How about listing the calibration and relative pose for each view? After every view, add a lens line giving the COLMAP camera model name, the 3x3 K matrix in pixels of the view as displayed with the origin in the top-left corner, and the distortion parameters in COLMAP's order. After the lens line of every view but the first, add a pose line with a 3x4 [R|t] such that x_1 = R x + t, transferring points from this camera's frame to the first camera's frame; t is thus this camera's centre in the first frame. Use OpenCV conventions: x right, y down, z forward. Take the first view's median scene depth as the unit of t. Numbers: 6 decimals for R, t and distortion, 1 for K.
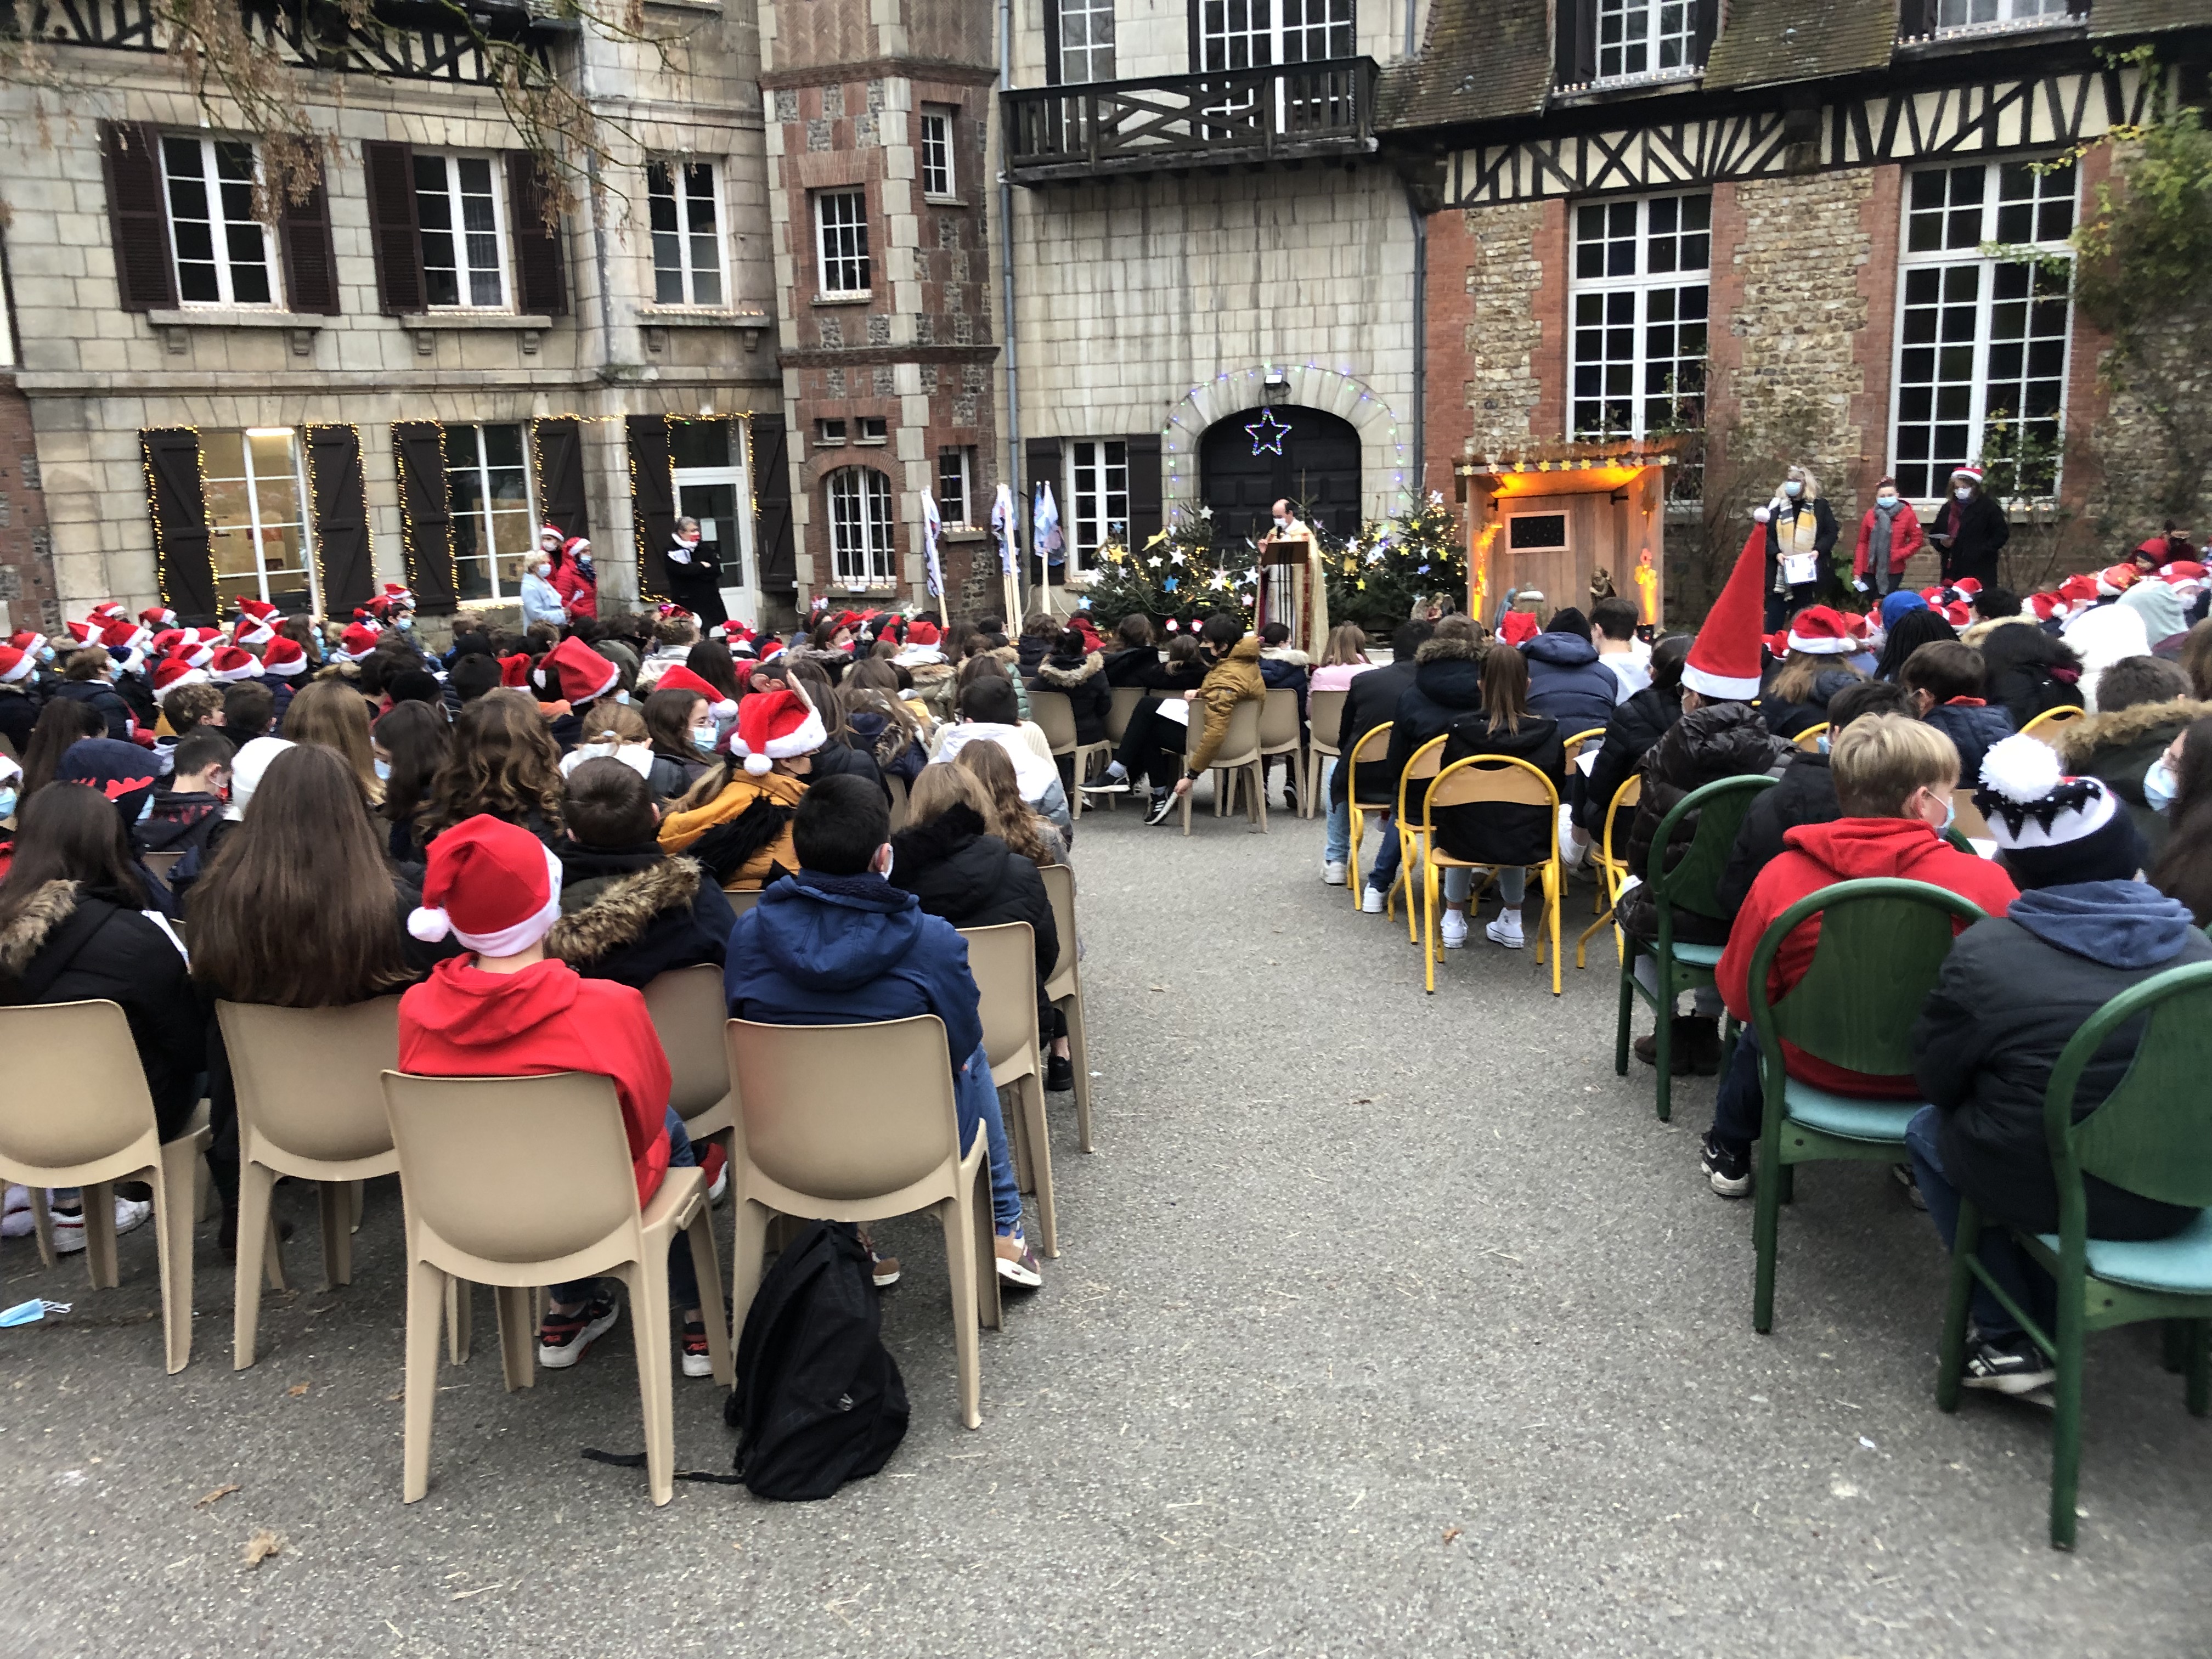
lens RADIAL K [[1811.3, 0, 1106.0], [0, 1811.3, 829.5], [0, 0, 1]] dist [0.086063, -0.218371]
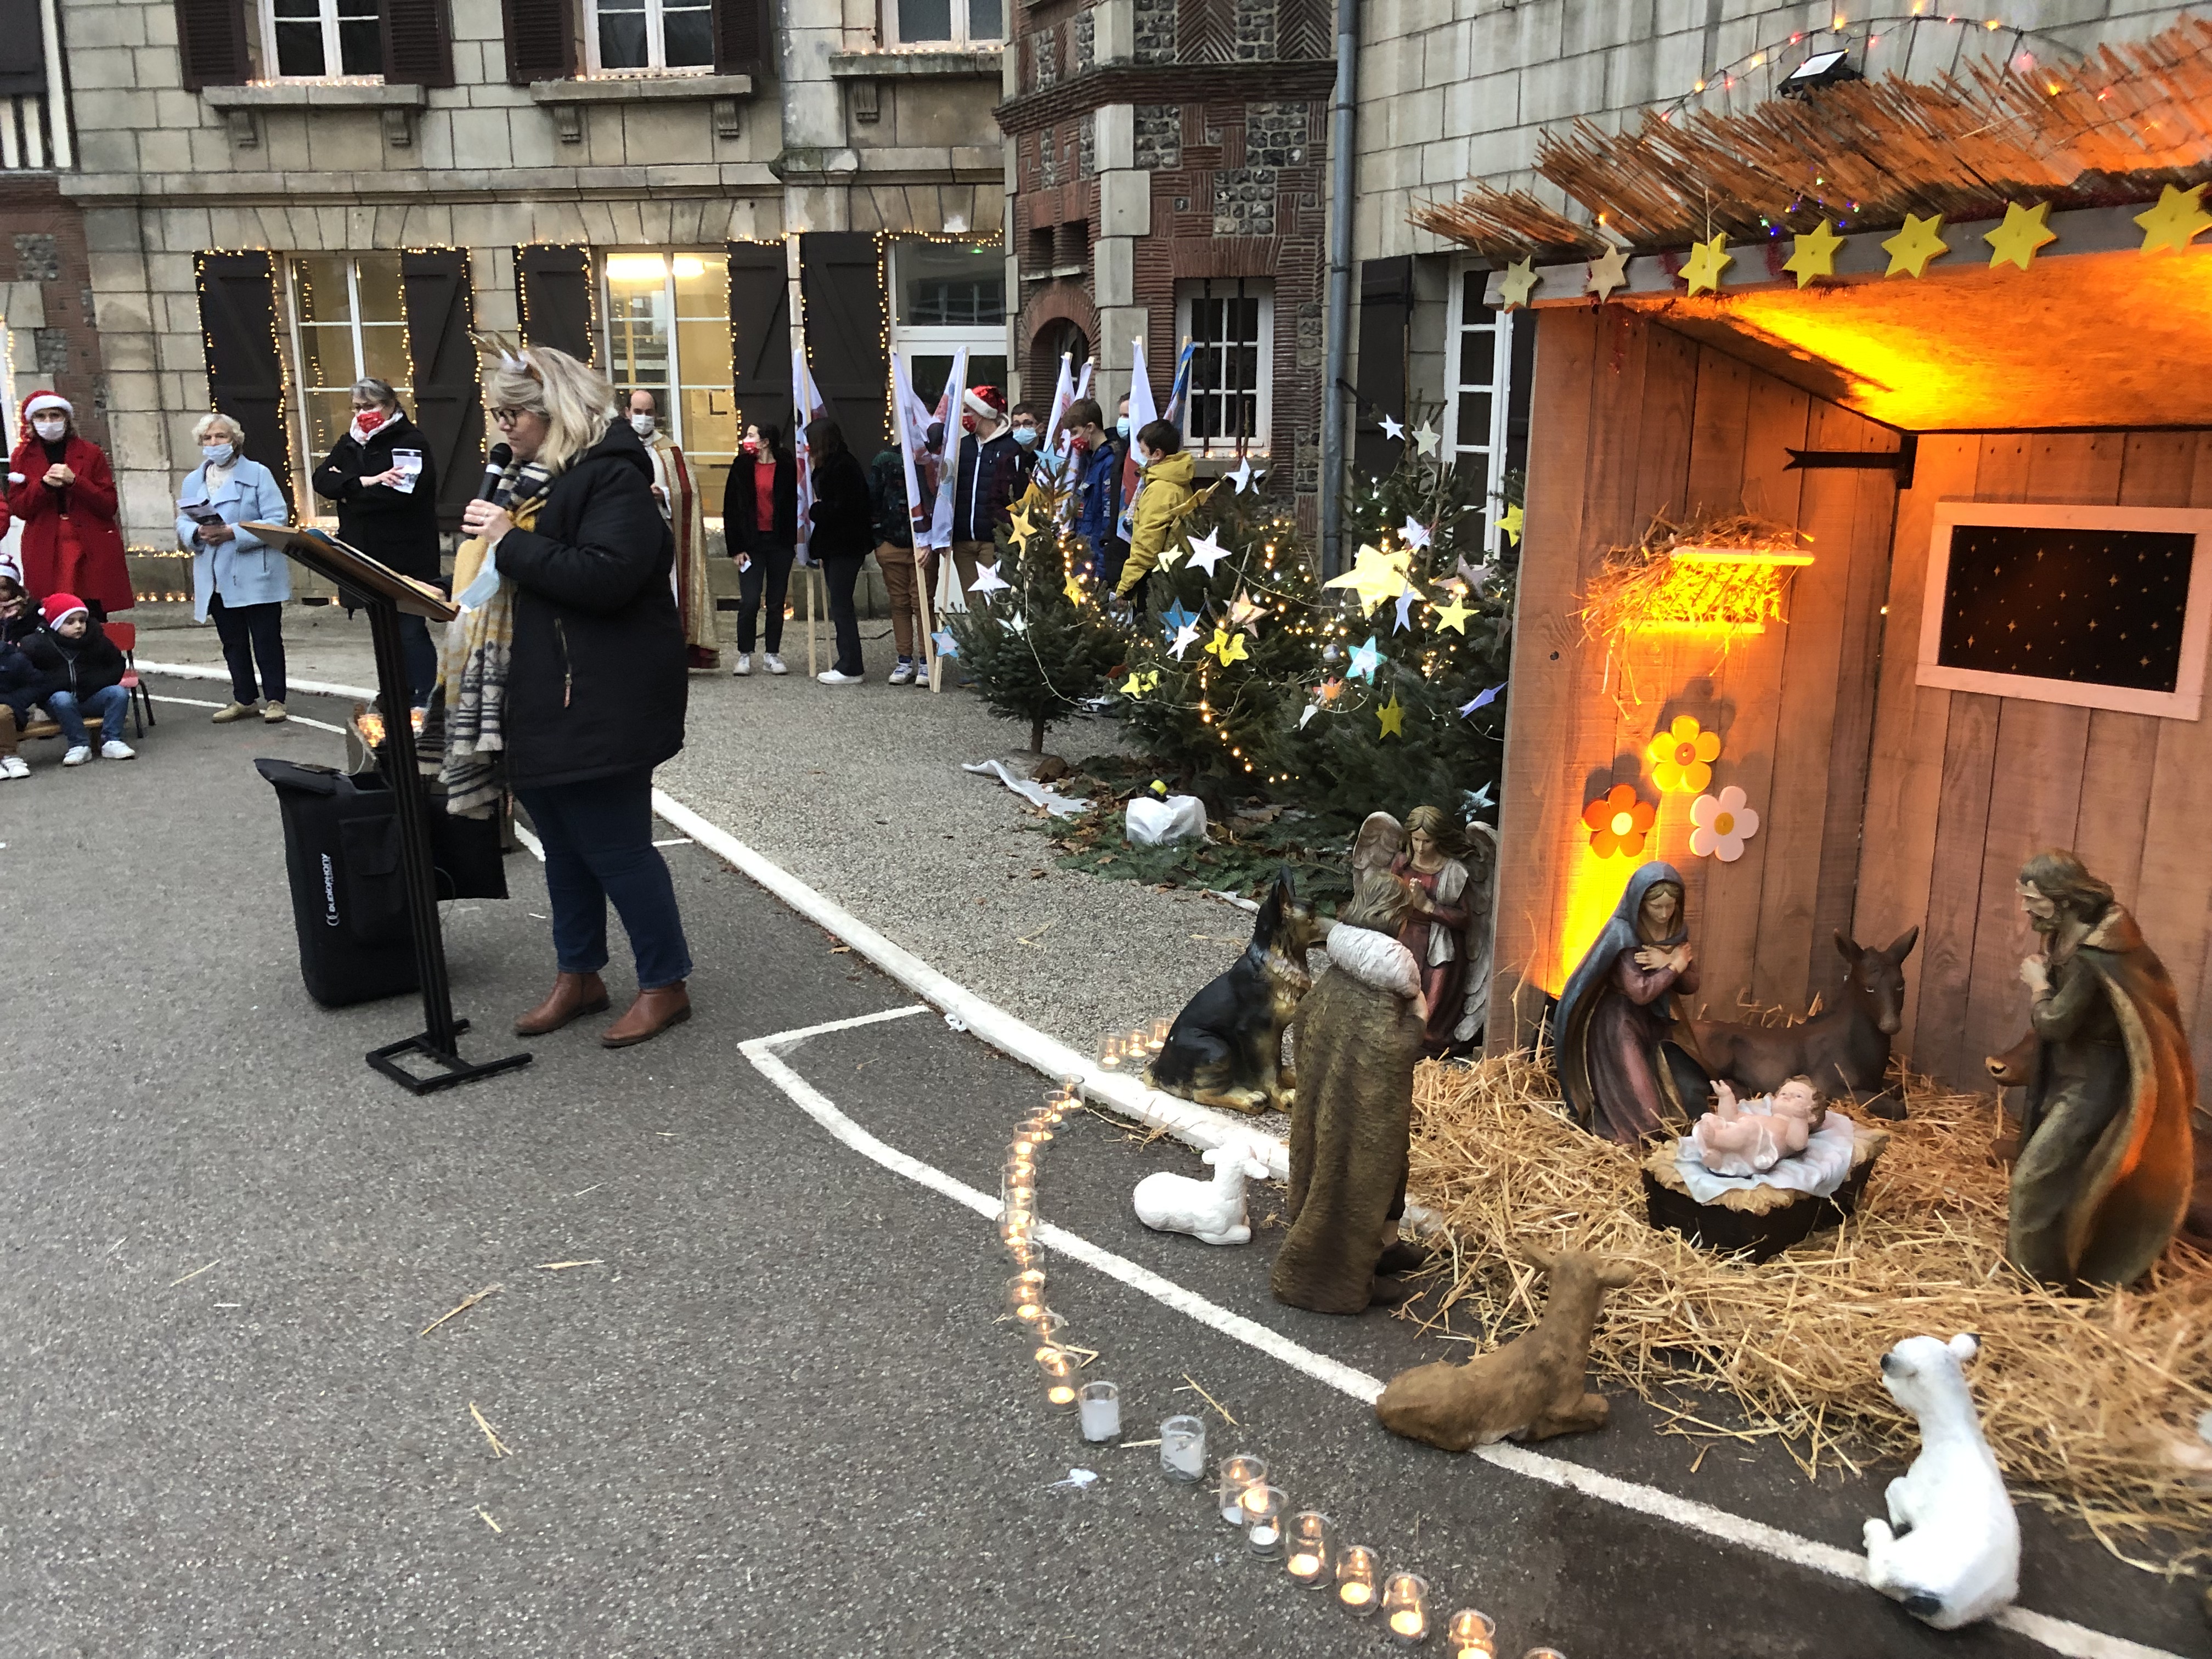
lens RADIAL K [[1815.9, 0, 1102.8], [0, 1815.9, 771.9], [0, 0, 1]] dist [0.082301, -0.171590]
pose [[0.690157, 0.180287, -0.700842, 0.278457], [-0.169268, 0.981821, 0.085880, -0.129660], [0.703585, 0.059360, 0.708128, 0.699967]]
